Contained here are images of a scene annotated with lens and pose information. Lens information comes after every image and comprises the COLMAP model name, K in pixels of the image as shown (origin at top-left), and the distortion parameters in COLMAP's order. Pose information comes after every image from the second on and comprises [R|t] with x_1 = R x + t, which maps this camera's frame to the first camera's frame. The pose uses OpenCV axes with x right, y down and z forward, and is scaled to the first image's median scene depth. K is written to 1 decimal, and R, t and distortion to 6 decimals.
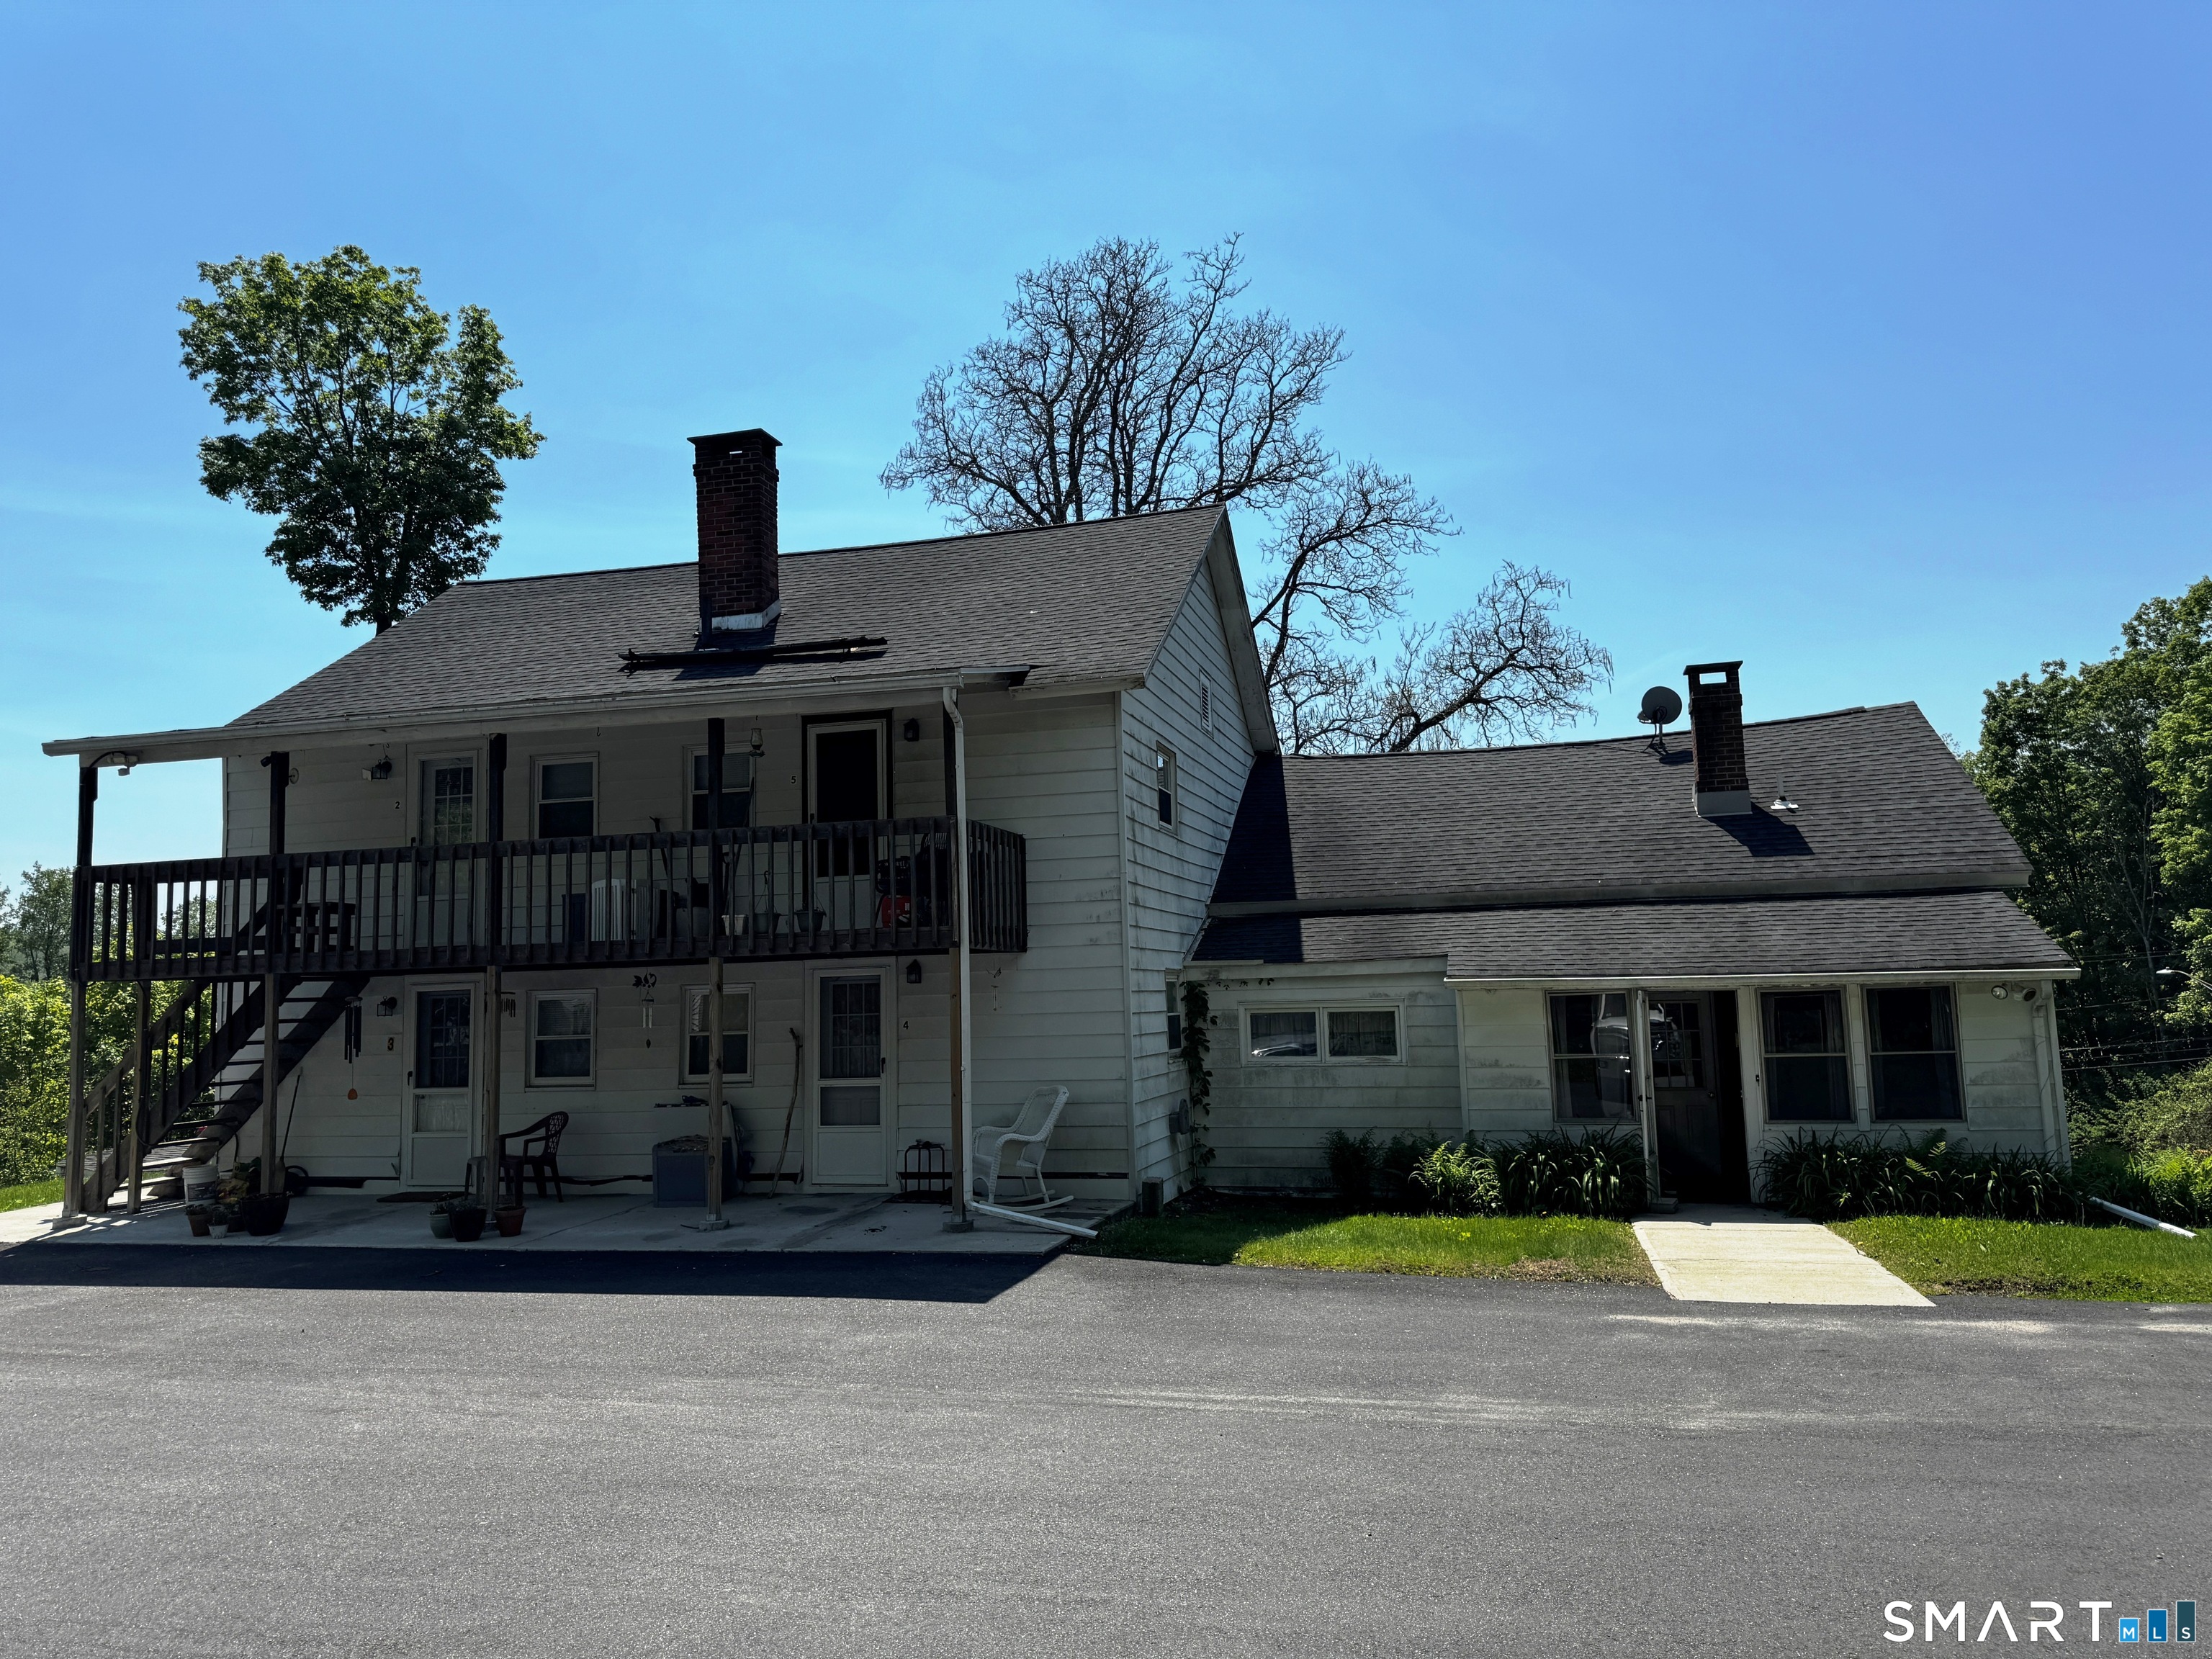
lens RADIAL K [[1578.1, 0, 1106.0], [0, 1578.1, 829.5], [0, 0, 1]] dist [0.124031, -0.196594]
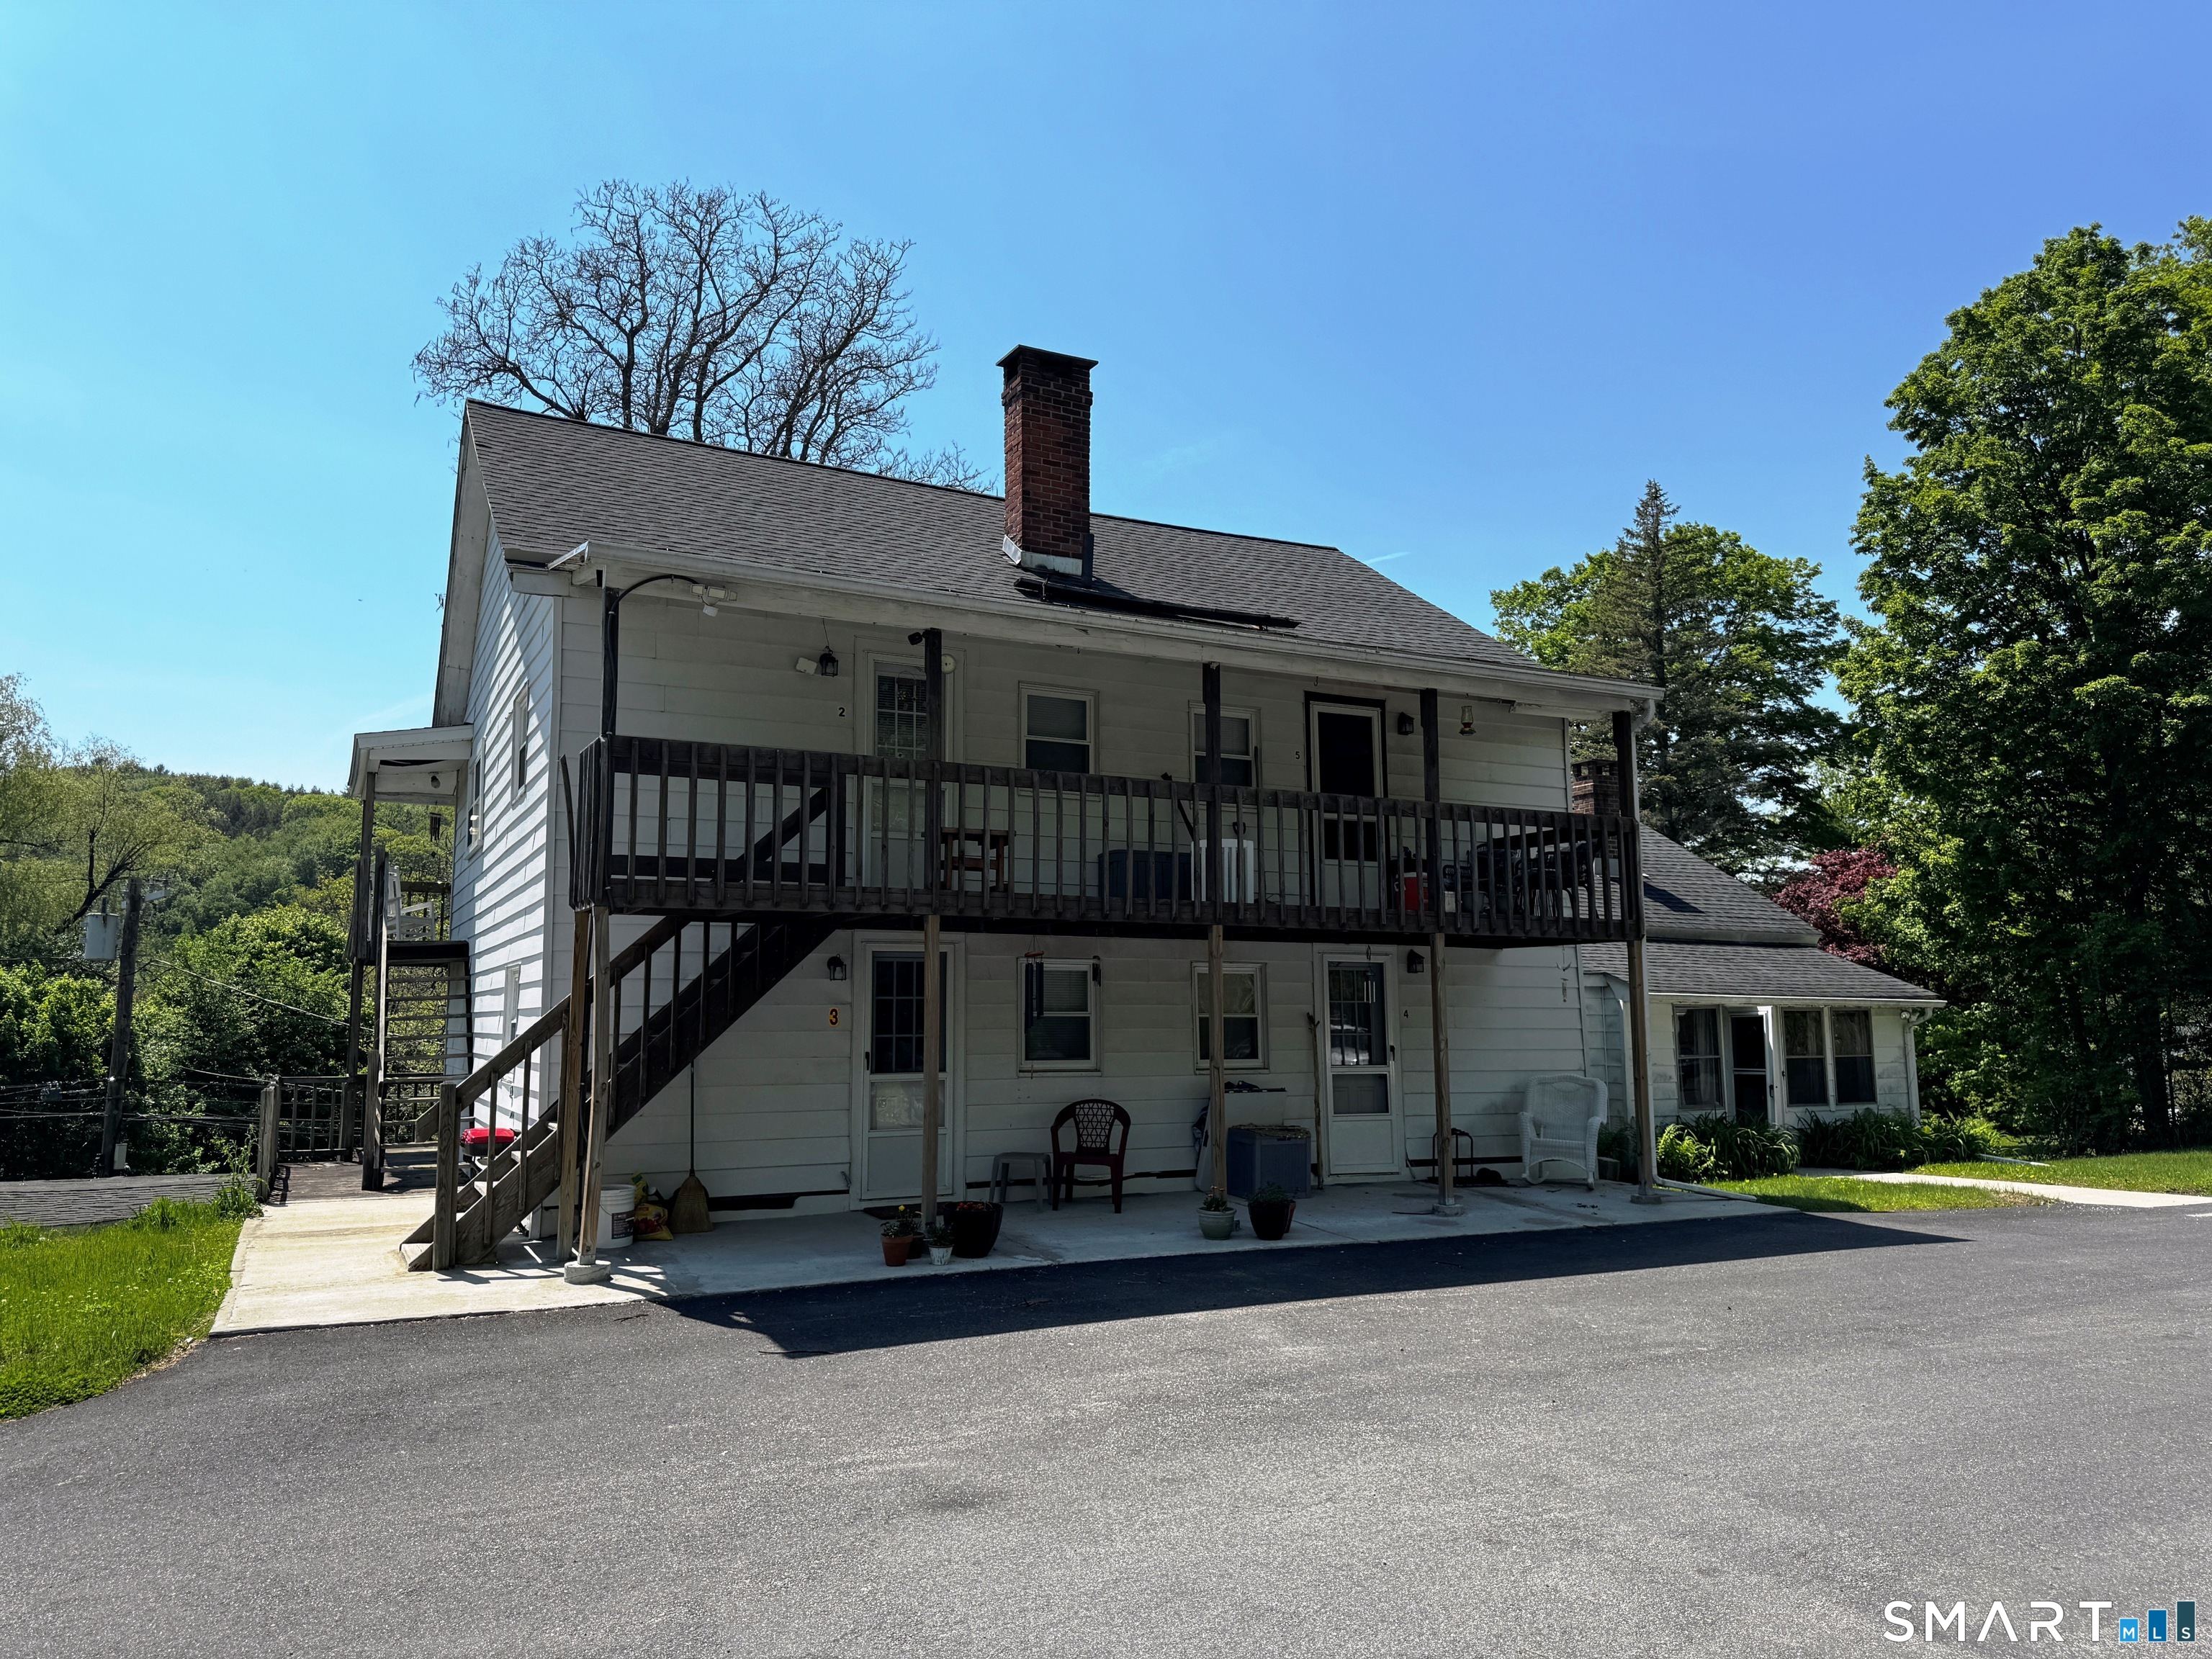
lens RADIAL K [[1578.1, 0, 1106.0], [0, 1578.1, 829.5], [0, 0, 1]] dist [0.124031, -0.196594]
pose [[0.735291, 0.110134, 0.668743, -0.929769], [-0.090056, 0.993836, -0.064655, 0.086975], [-0.671741, -0.012684, 0.740677, 0.371392]]
